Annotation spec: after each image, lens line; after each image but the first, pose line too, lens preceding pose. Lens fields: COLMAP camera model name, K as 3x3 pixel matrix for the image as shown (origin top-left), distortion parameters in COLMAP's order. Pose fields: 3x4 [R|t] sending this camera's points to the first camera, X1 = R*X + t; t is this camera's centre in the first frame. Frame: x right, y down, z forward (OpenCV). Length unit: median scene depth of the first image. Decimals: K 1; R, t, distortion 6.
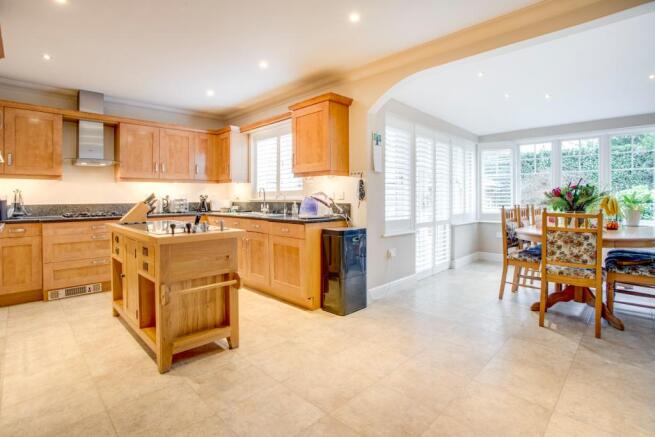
lens RADIAL K [[356.9, 0, 327.5], [0, 356.9, 203.3], [0, 0, 1]] dist [0.002036, 0.002509]
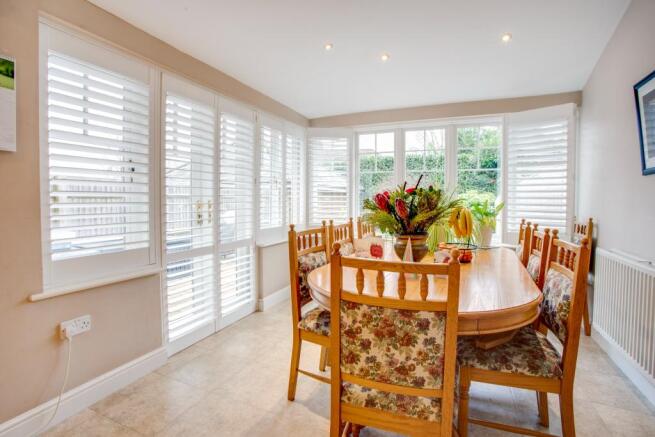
lens RADIAL K [[355.7, 0, 327.5], [0, 355.7, 218.5], [0, 0, 1]] dist [-0.061674, 0.000034]
pose [[0.943662, -0.013846, 0.330620, 0.392288], [0.000528, 0.999186, 0.040337, -0.025834], [-0.330909, -0.037890, 0.942902, 0.531451]]
